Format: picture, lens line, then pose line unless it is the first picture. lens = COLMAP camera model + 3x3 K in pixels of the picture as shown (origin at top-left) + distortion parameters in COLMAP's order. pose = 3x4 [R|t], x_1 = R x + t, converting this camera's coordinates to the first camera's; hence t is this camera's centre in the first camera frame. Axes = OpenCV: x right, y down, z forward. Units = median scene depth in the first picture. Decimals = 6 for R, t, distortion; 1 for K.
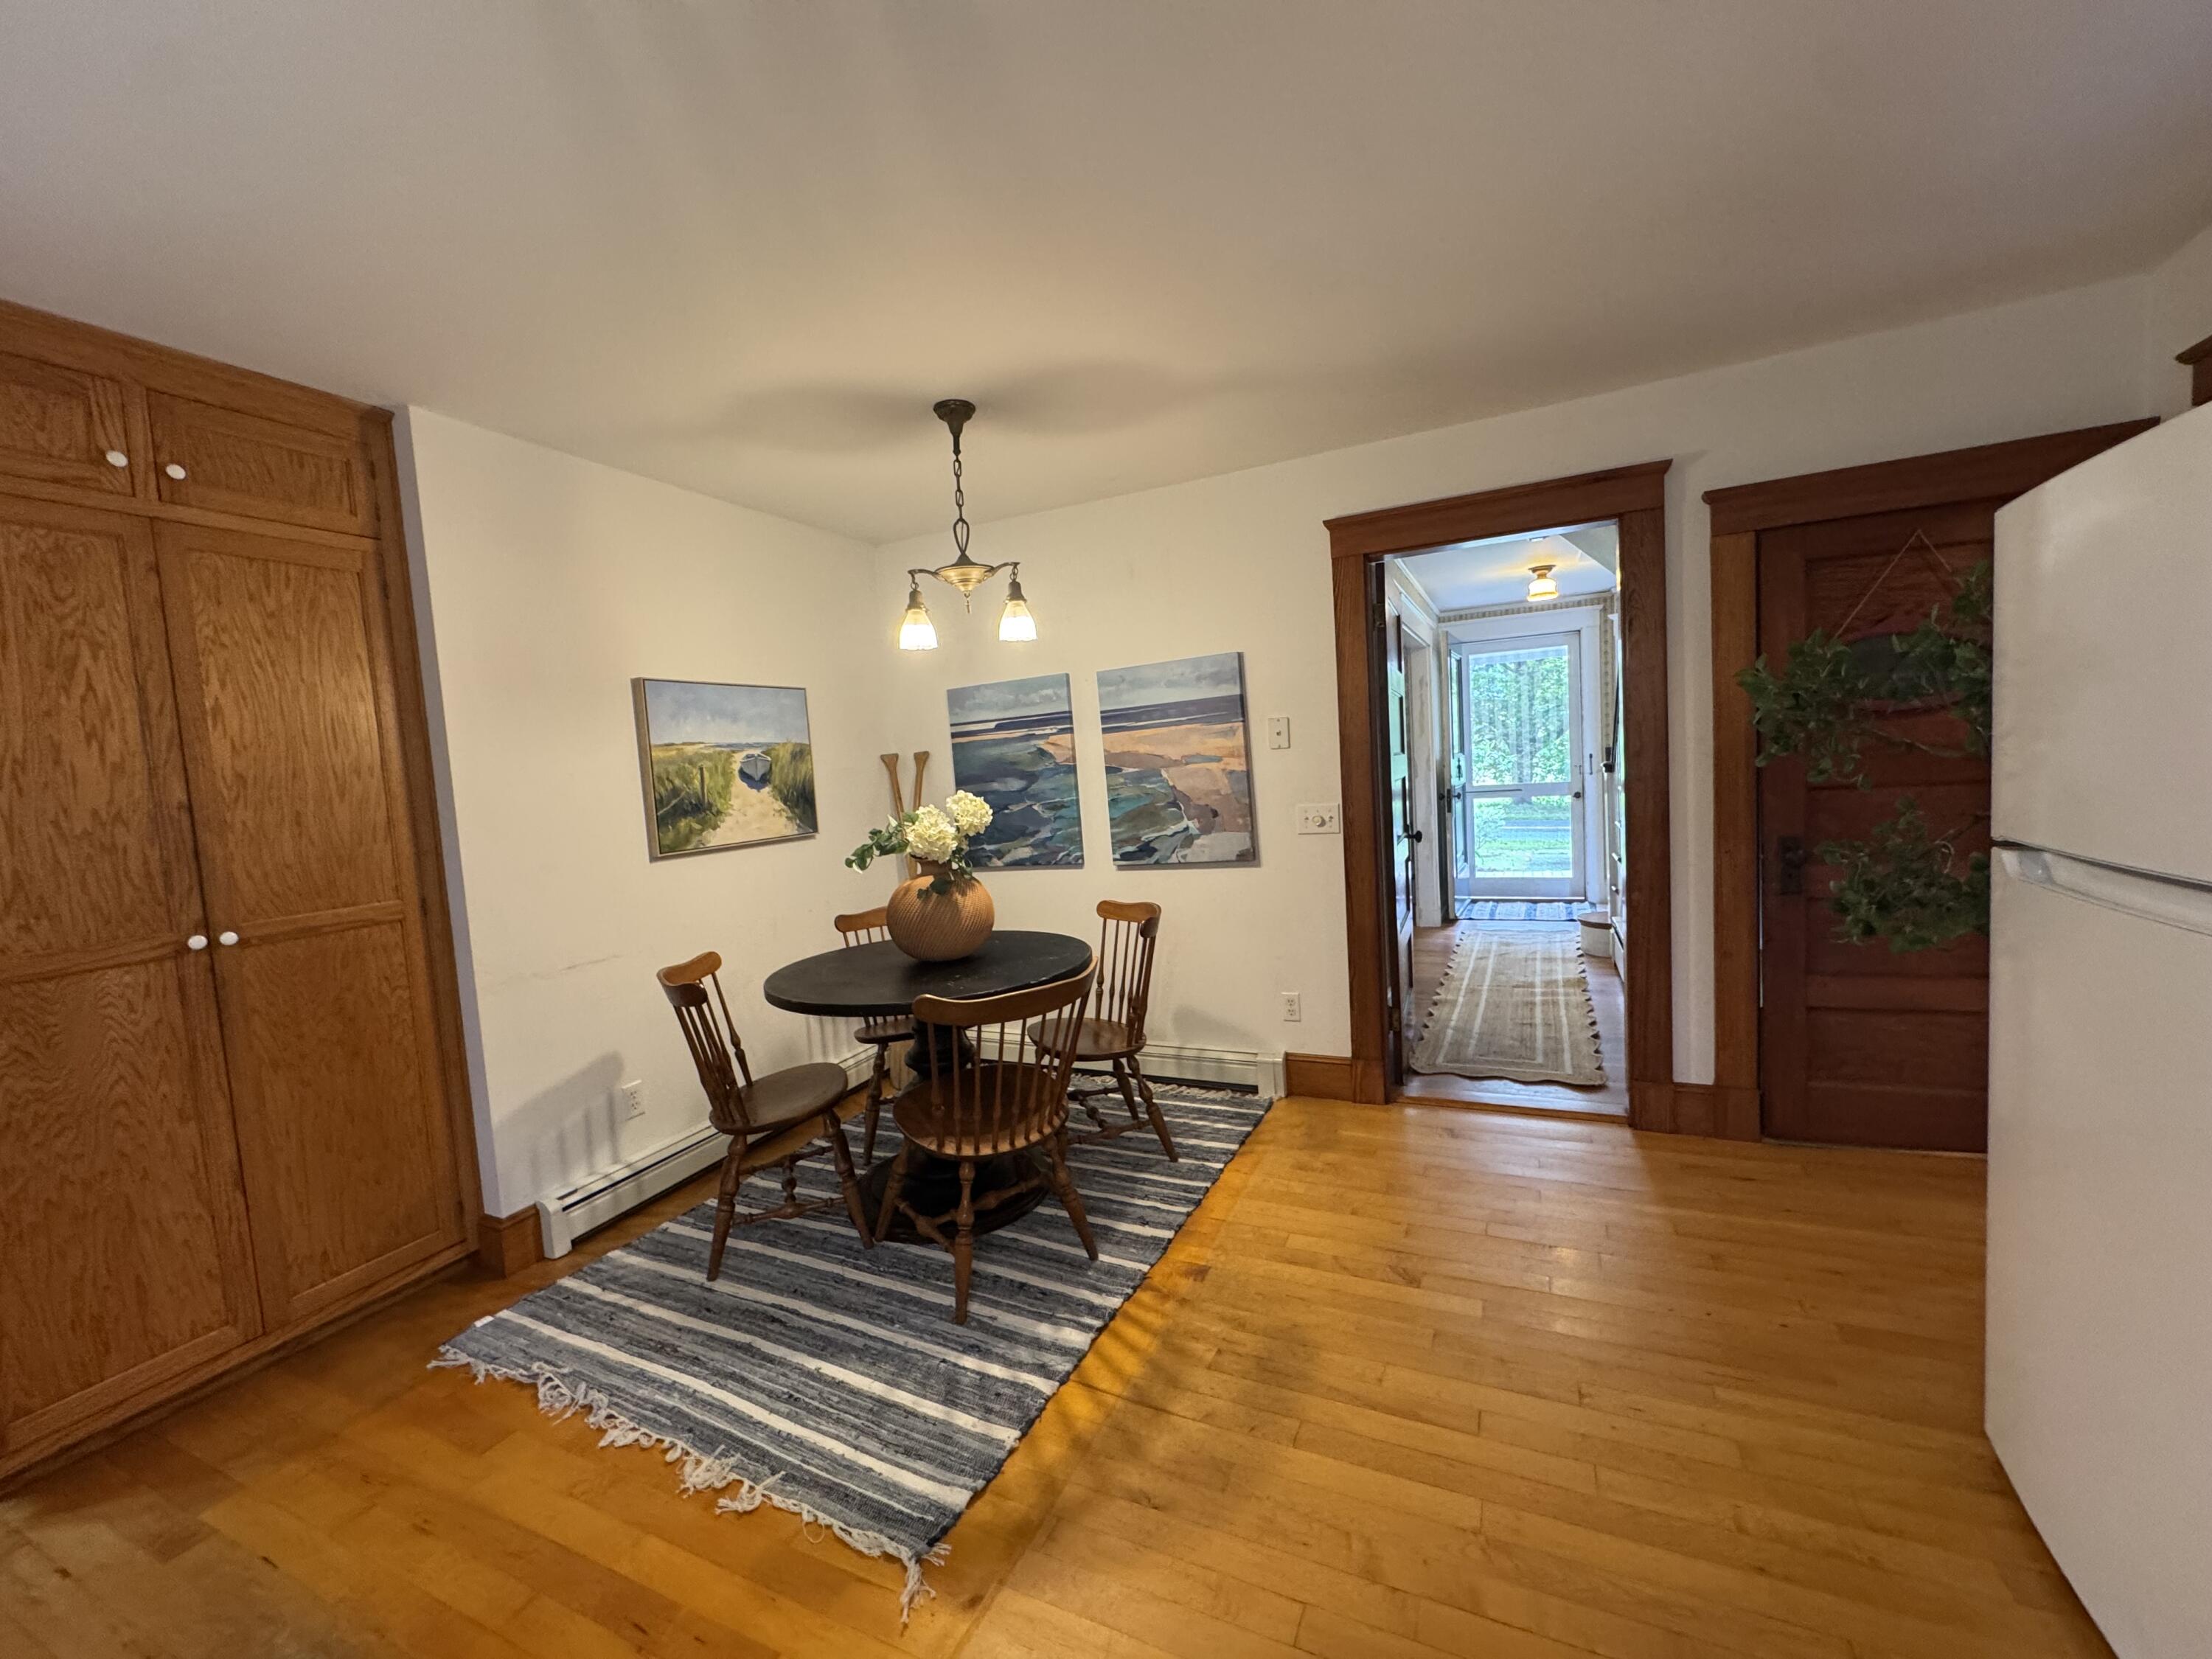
lens RADIAL K [[882.1, 0, 1106.2], [0, 882.1, 832.1], [0, 0, 1]] dist [-0.002854, 0.000434]
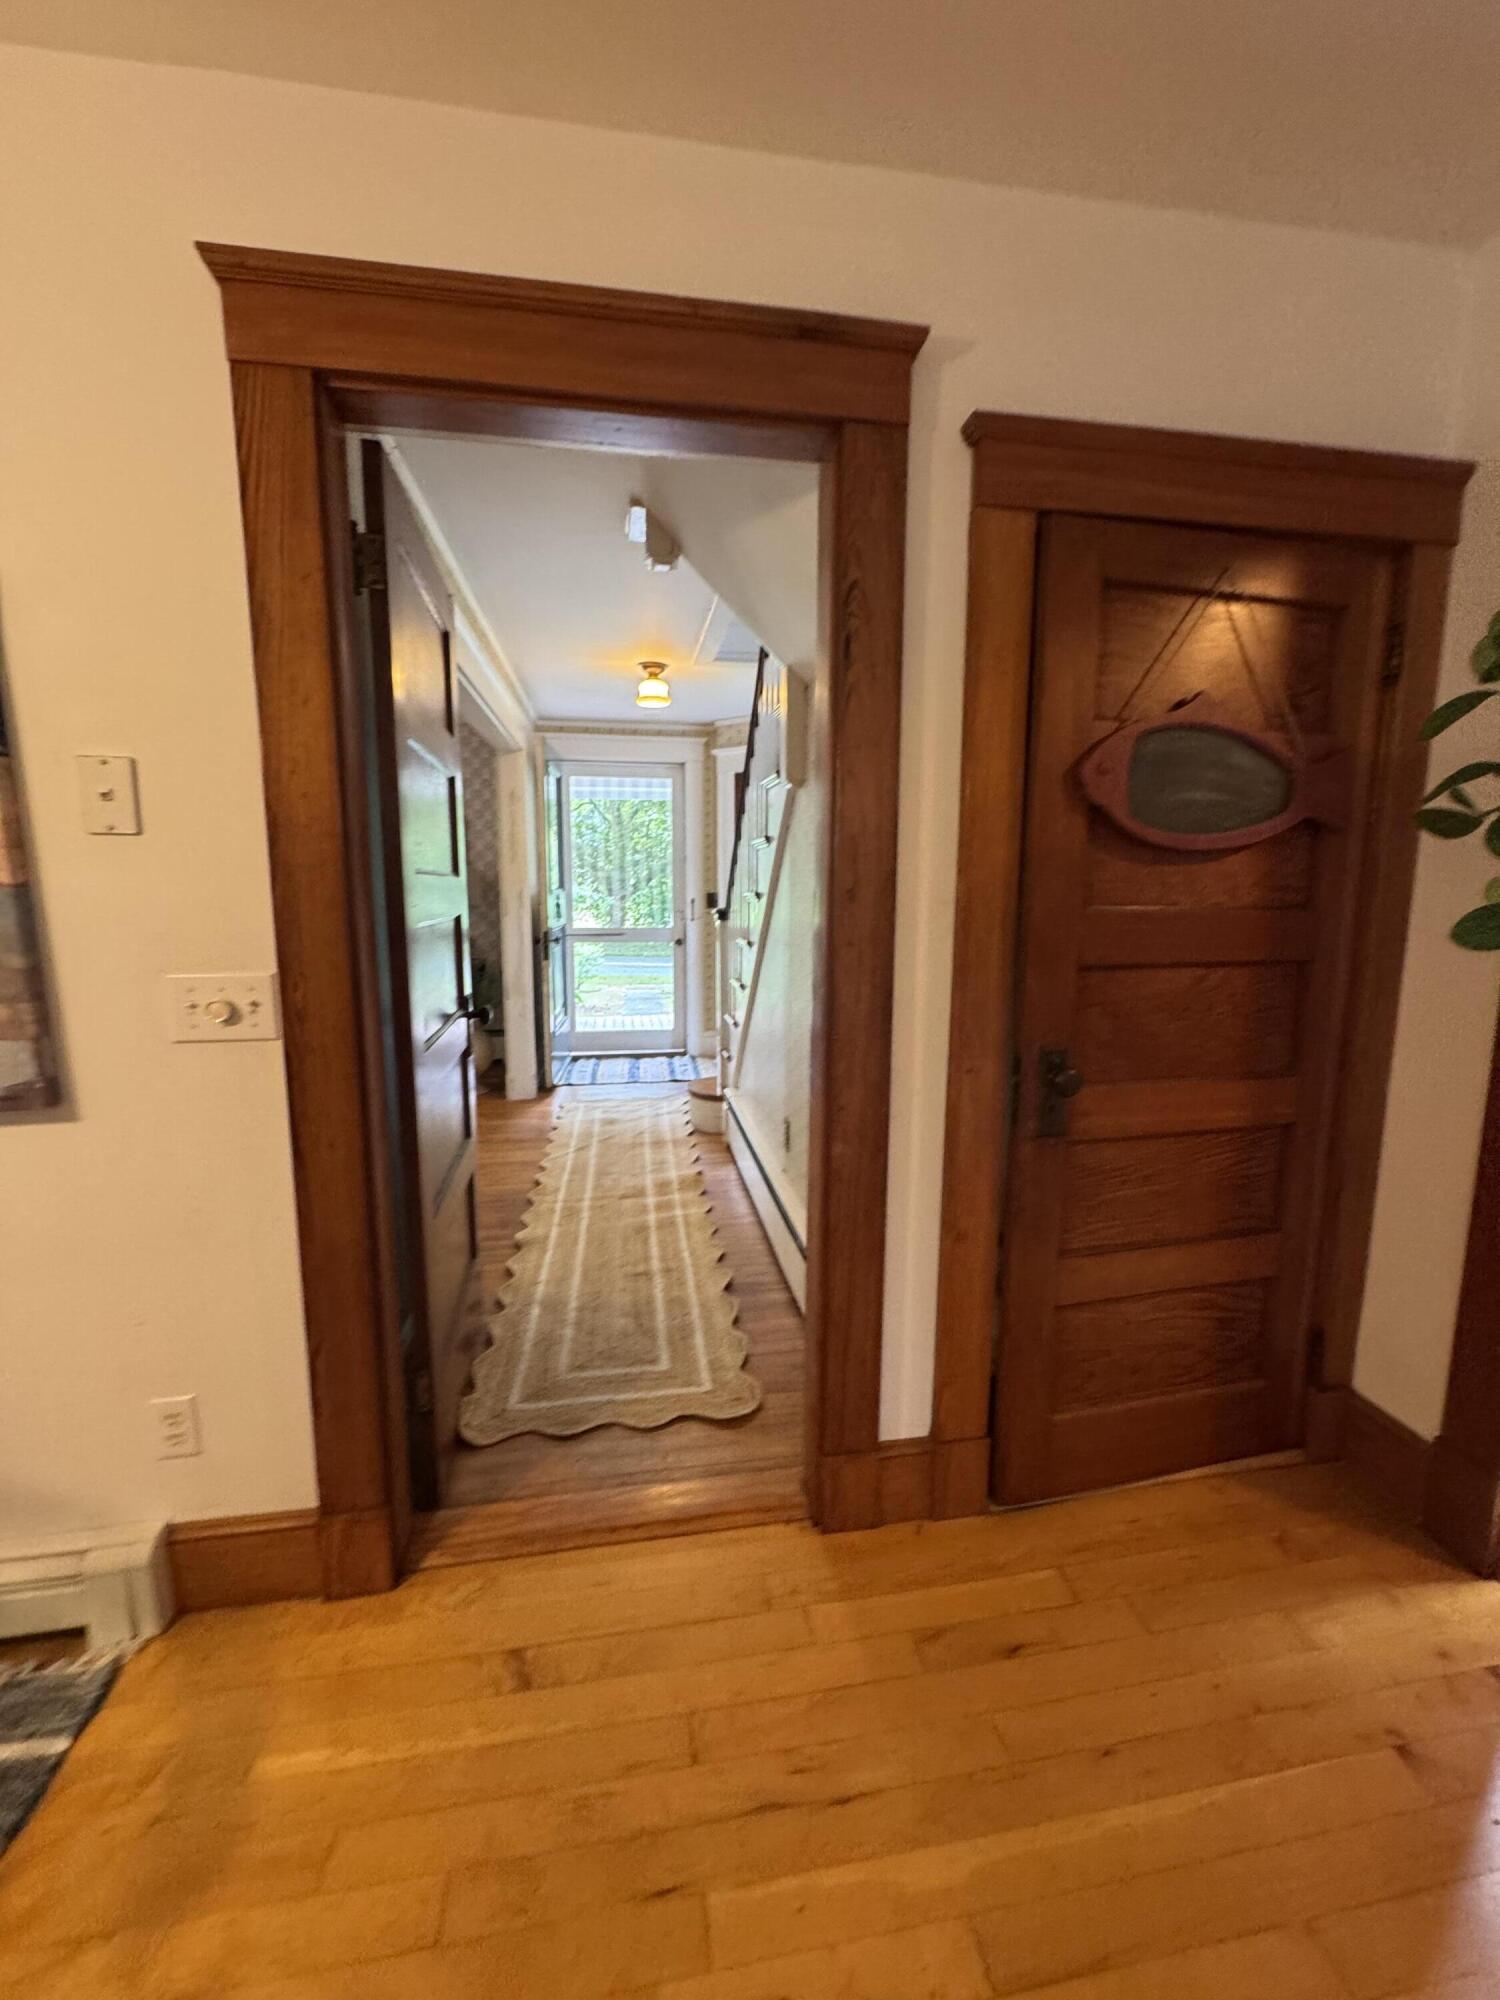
lens RADIAL K [[797.6, 0, 747.0], [0, 797.6, 1001.8], [0, 0, 1]] dist [-0.002854, 0.000434]
pose [[0.822791, -0.015423, 0.568135, 0.186722], [-0.012943, 0.998864, 0.045861, -0.031069], [-0.568197, -0.045088, 0.821657, 0.435439]]
